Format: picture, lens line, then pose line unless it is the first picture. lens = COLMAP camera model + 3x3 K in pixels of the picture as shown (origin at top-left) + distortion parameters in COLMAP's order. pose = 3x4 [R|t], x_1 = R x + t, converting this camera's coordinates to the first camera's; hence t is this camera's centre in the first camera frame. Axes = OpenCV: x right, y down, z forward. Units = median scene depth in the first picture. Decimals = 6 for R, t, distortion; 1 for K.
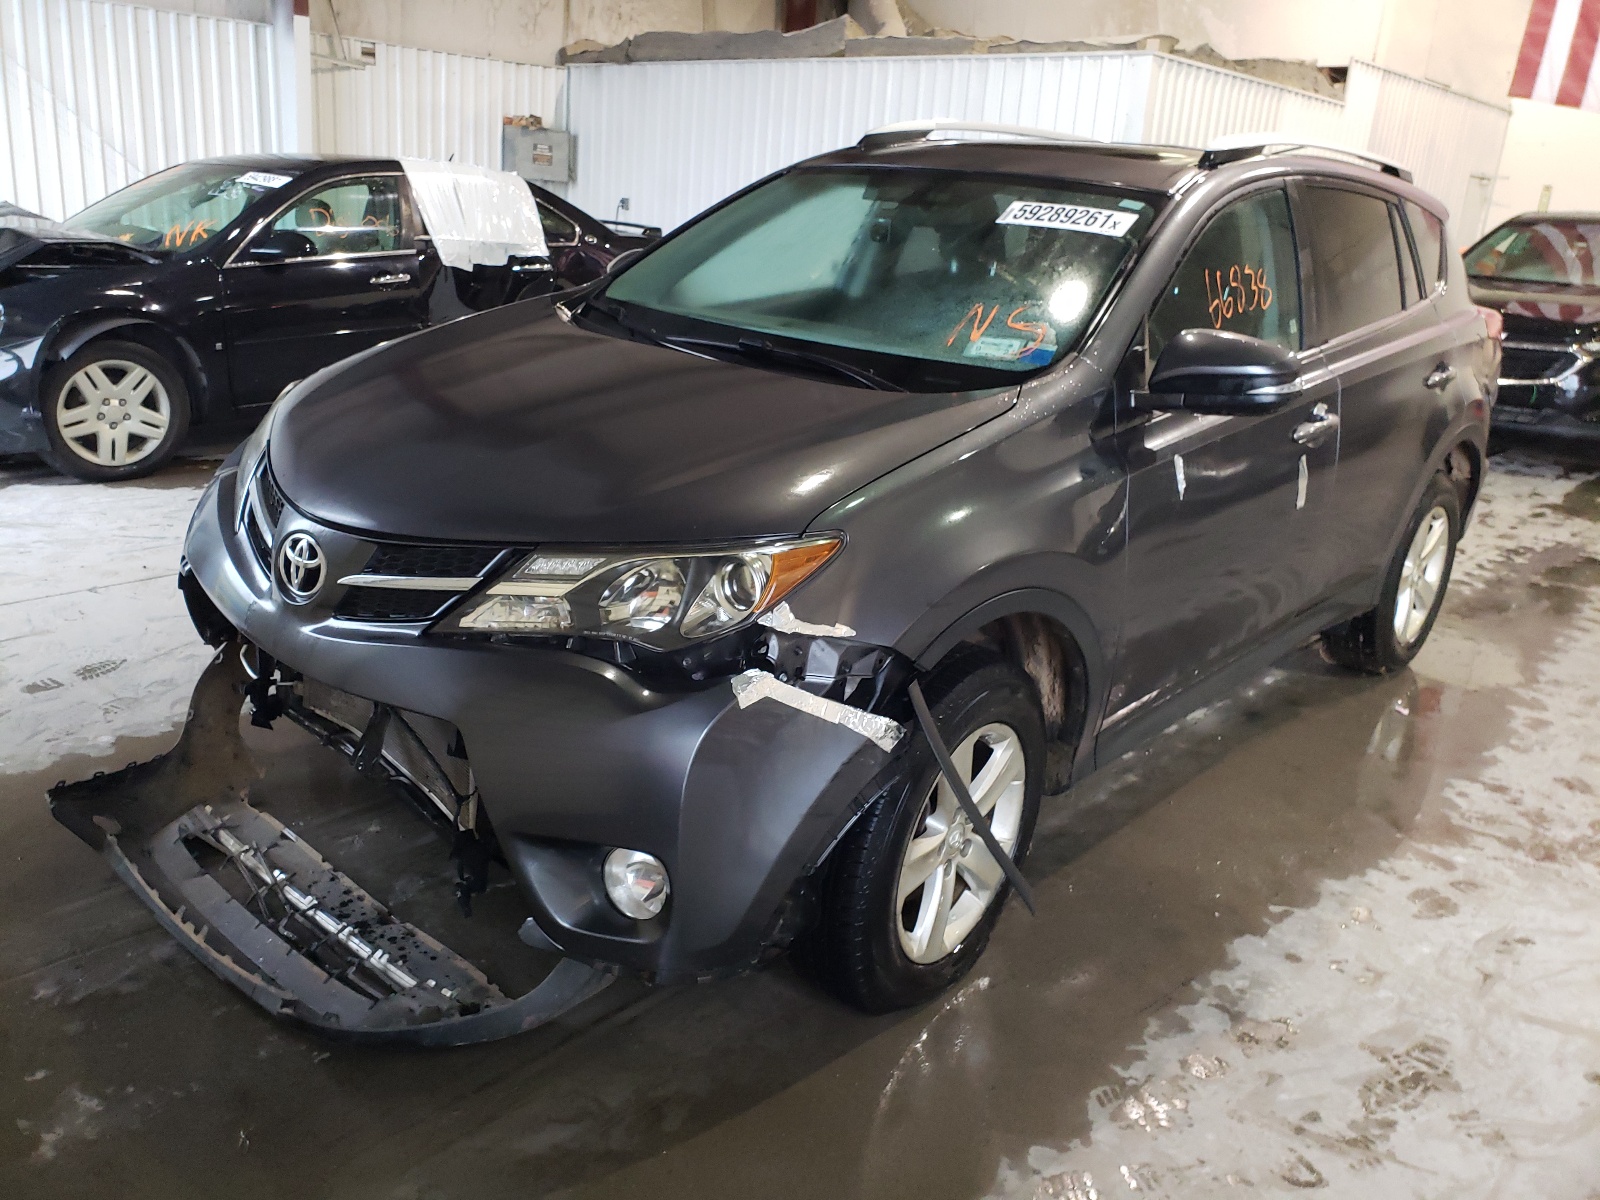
lens RADIAL K [[1259.7, 0, 793.4], [0, 1259.7, 596.2], [0, 0, 1]] dist [0.009379, 0.000322]
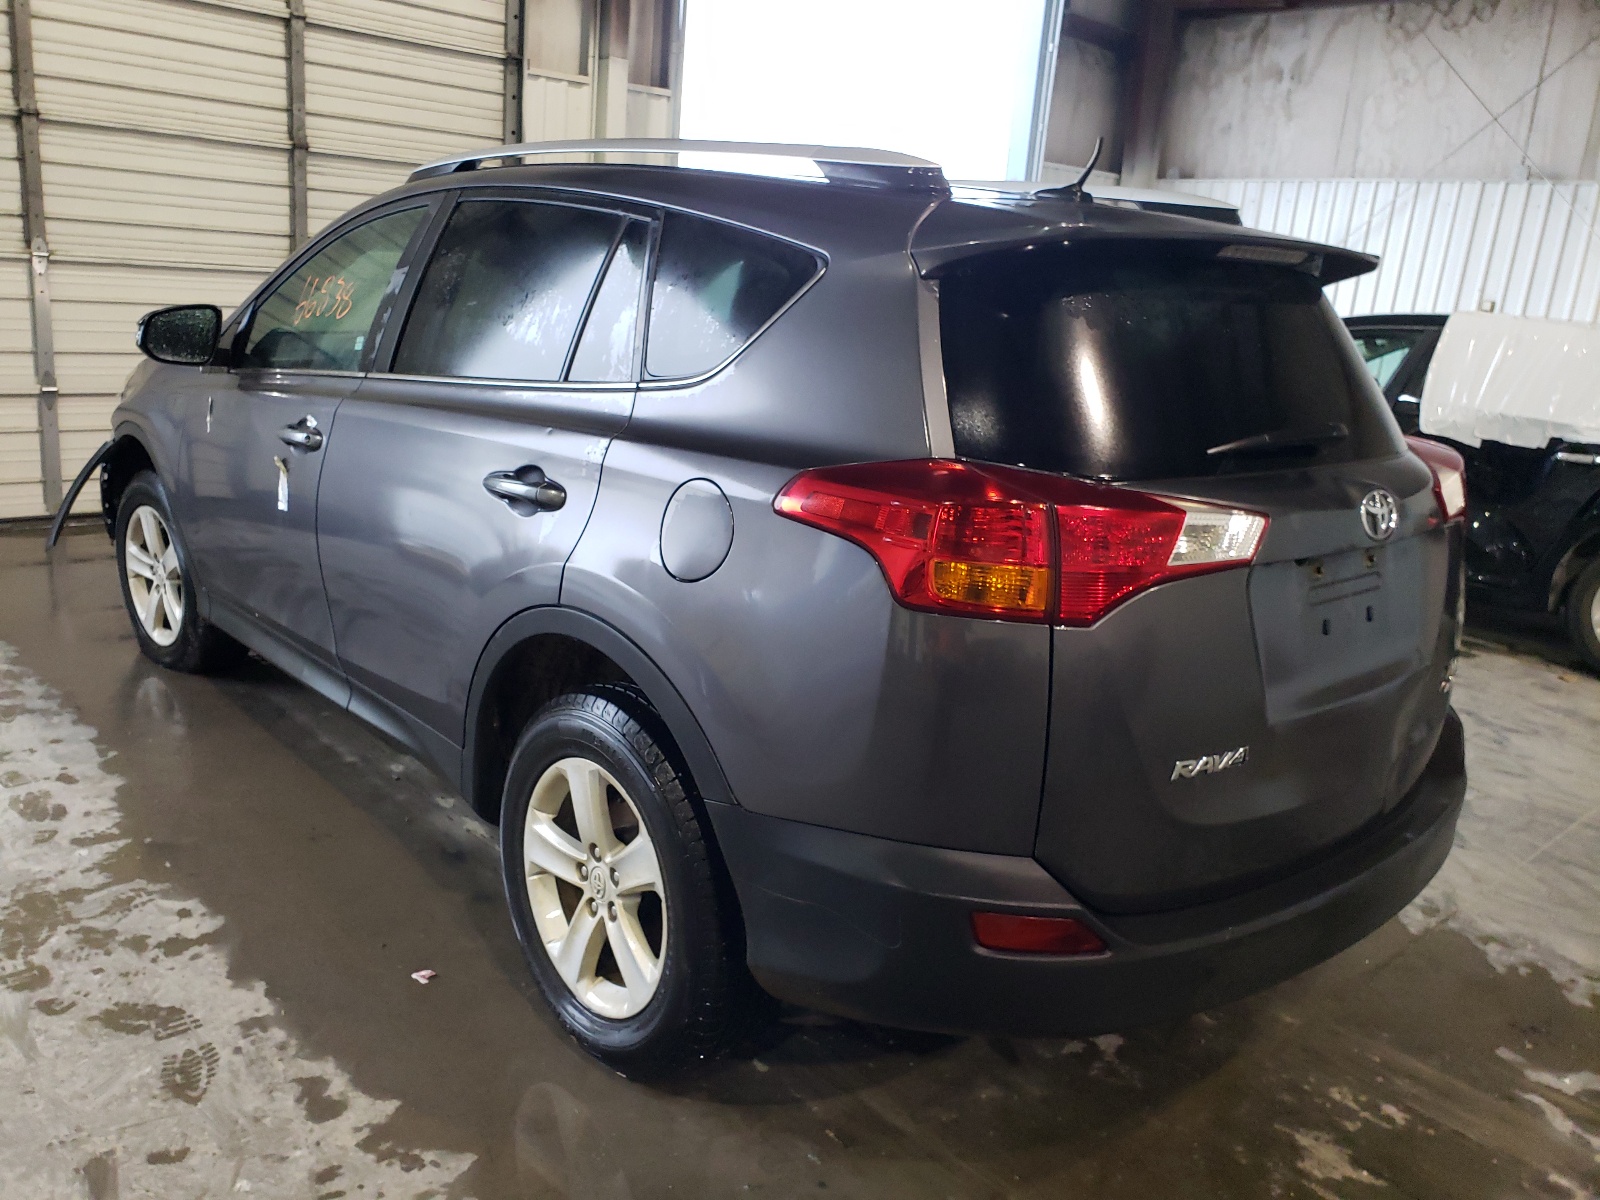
lens RADIAL K [[1259.7, 0, 785.7], [0, 1259.7, 602.4], [0, 0, 1]] dist [0.009379, 0.000322]
pose [[-0.097706, 0.199318, -0.975052, 1.154712], [-0.382332, 0.897039, 0.221683, -0.330013], [0.918845, 0.394453, -0.011441, 1.186524]]
